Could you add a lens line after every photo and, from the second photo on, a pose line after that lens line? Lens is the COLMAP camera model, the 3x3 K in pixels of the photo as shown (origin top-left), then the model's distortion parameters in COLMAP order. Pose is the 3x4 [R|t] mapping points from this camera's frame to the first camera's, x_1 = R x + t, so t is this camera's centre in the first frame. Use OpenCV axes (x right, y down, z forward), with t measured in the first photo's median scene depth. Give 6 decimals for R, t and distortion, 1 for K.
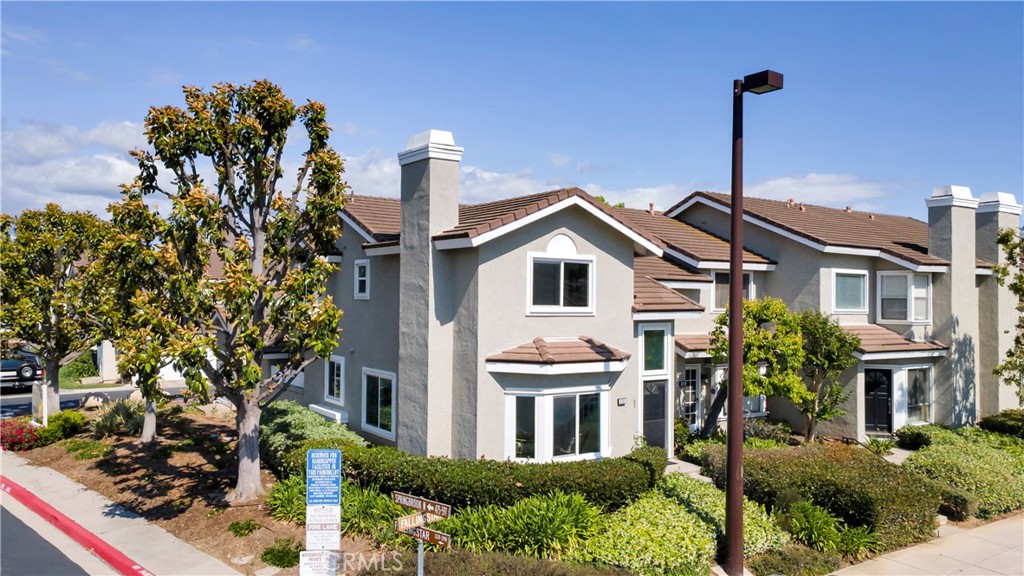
lens RADIAL K [[802.4, 0, 512.0], [0, 802.4, 288.0], [0, 0, 1]] dist [0.044073, 0.002561]
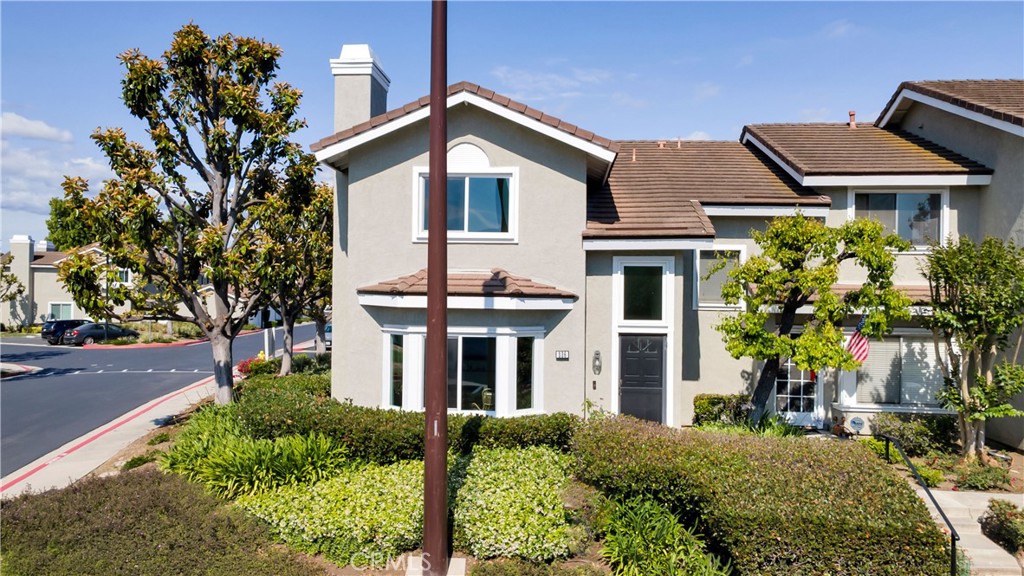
lens RADIAL K [[770.3, 0, 512.6], [0, 770.3, 304.9], [0, 0, 1]] dist [0.040257, -0.002477]
pose [[0.768027, 0.007471, -0.640374, 0.565773], [0.002791, 0.999883, 0.015013, 0.080725], [0.640411, -0.013317, 0.767917, 0.395638]]
